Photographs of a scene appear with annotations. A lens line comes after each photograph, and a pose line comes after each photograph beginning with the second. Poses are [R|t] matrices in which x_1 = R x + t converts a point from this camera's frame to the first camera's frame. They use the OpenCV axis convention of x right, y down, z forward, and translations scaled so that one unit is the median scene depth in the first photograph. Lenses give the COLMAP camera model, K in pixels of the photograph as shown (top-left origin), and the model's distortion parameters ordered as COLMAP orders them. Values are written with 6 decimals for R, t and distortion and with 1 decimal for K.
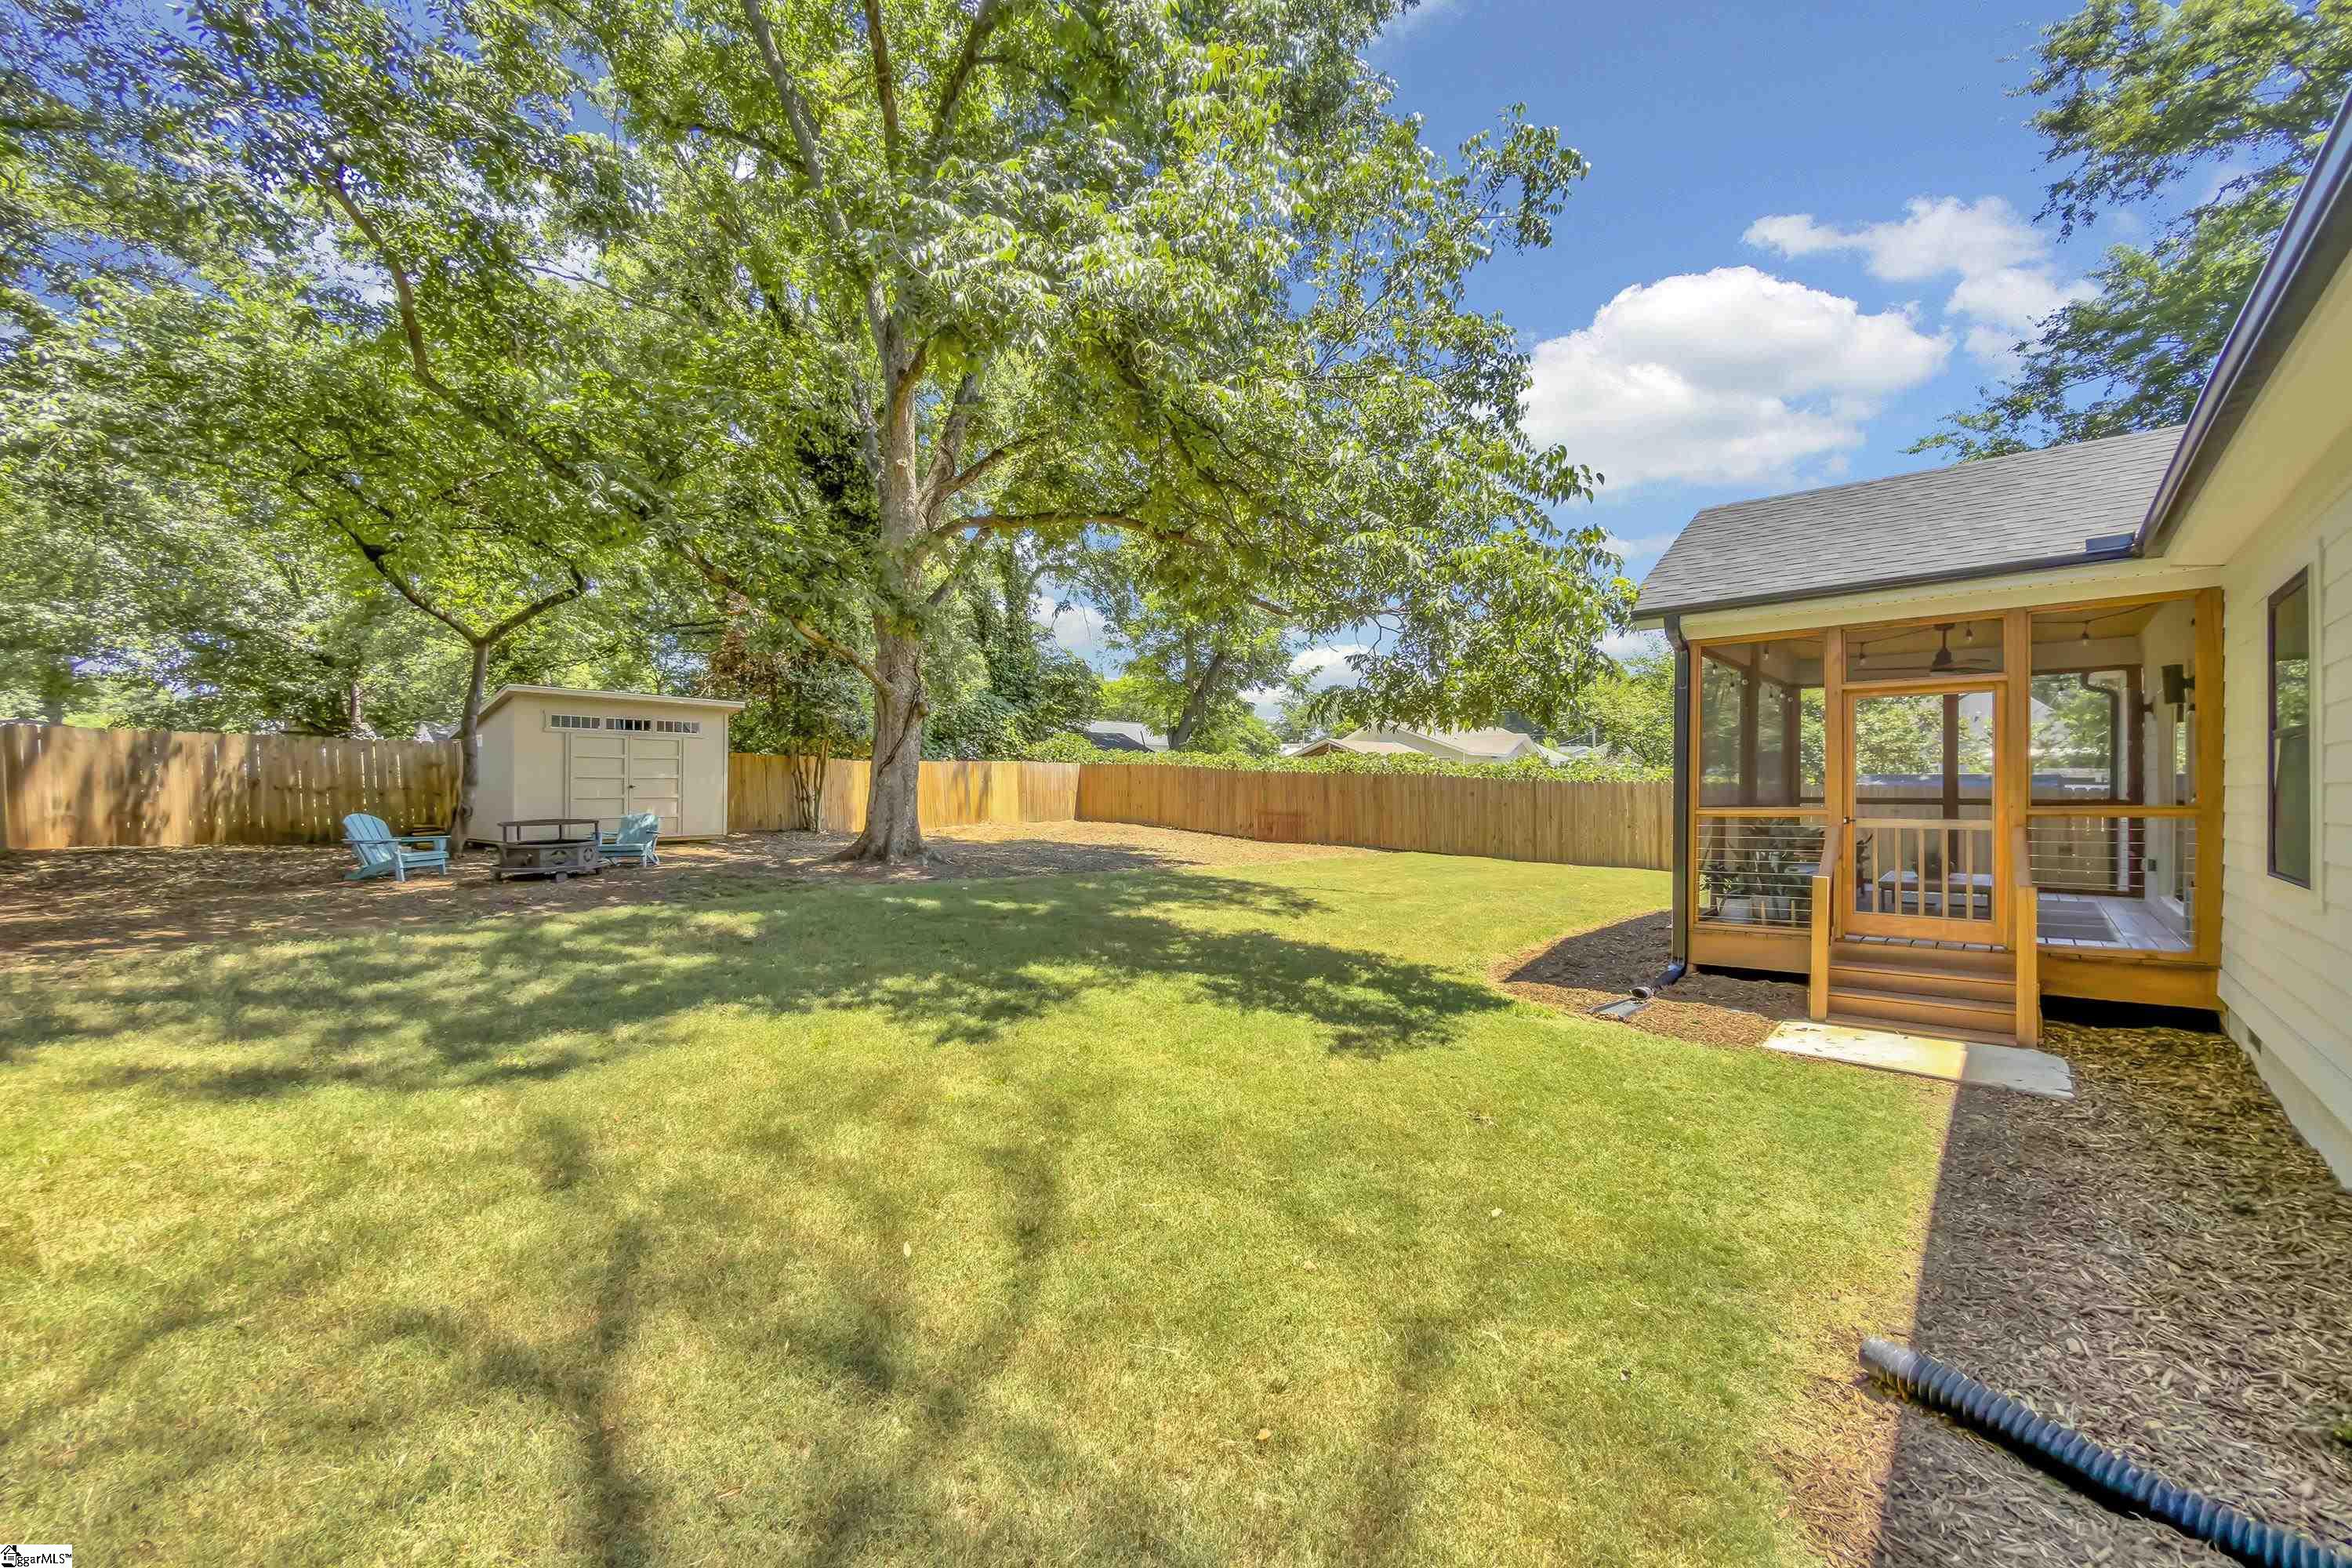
lens RADIAL K [[904.7, 0, 1176.0], [0, 904.7, 784.0], [0, 0, 1]] dist [0.014875, -0.000035]
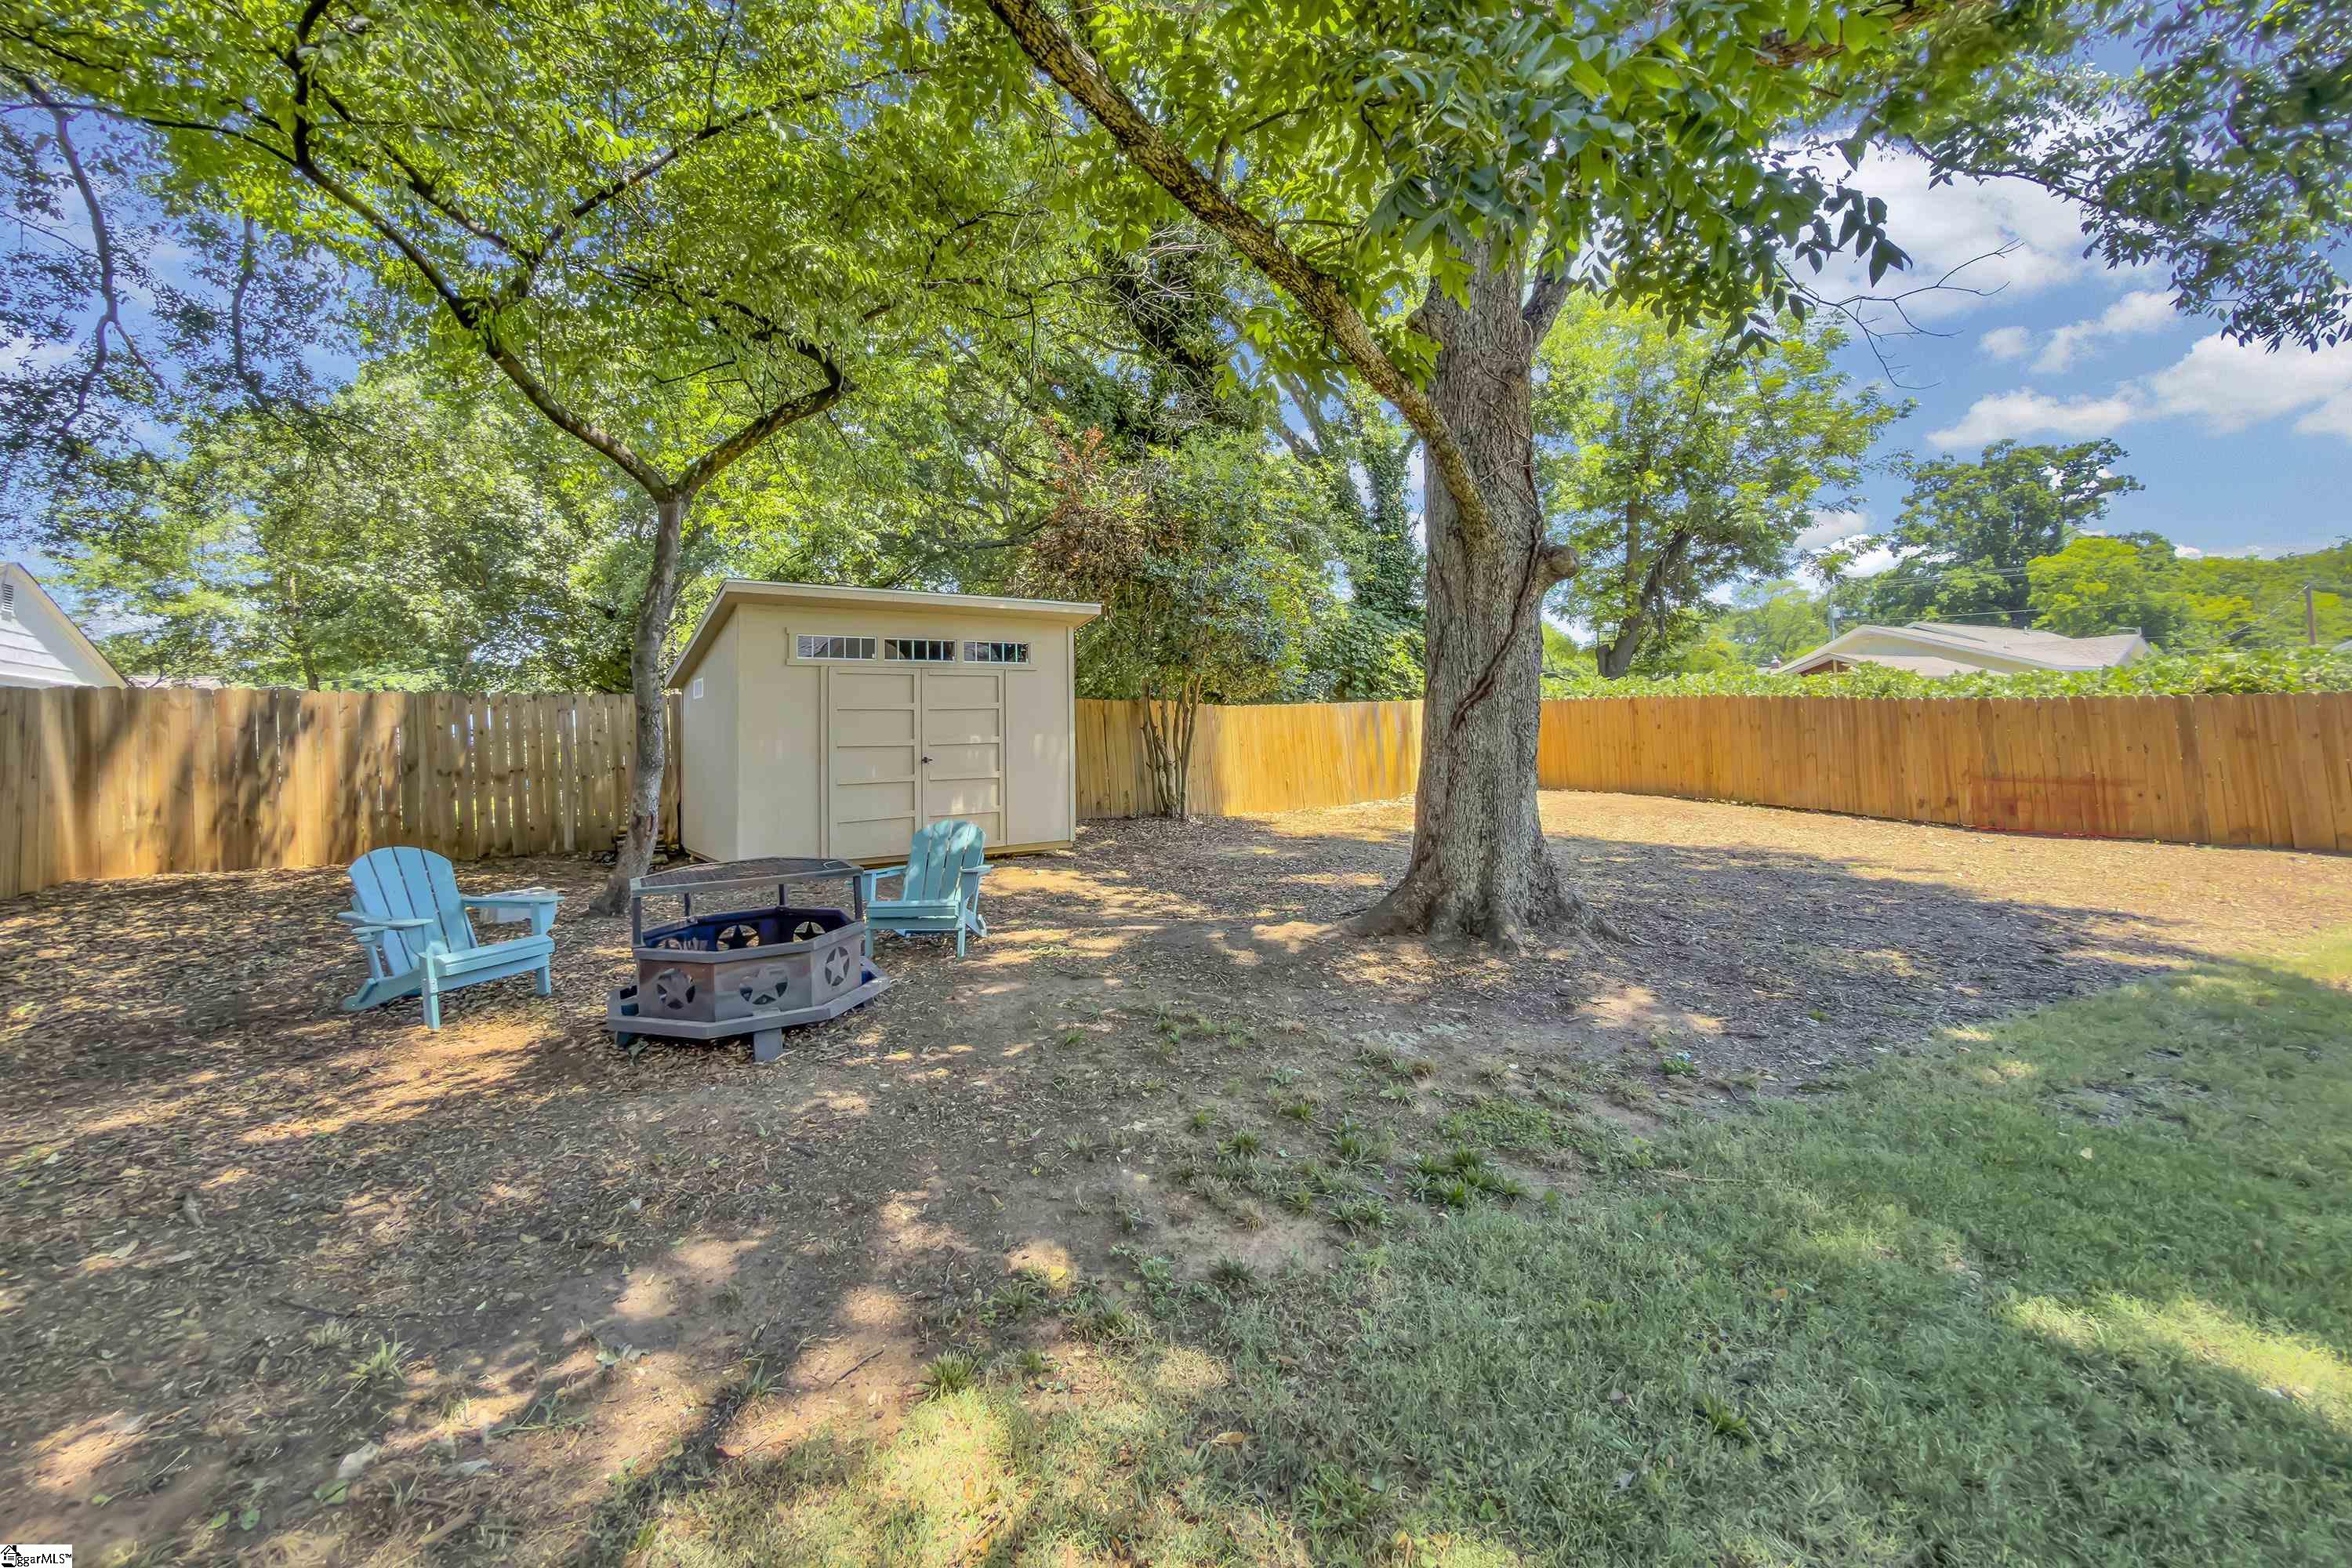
lens RADIAL K [[947.3, 0, 1174.6], [0, 947.3, 710.3], [0, 0, 1]] dist [0.000451, 0.000033]
pose [[0.962607, -0.034096, -0.268747, -0.282688], [0.028150, 0.999267, -0.025949, -0.008106], [0.269435, 0.017413, 0.962861, 0.460833]]
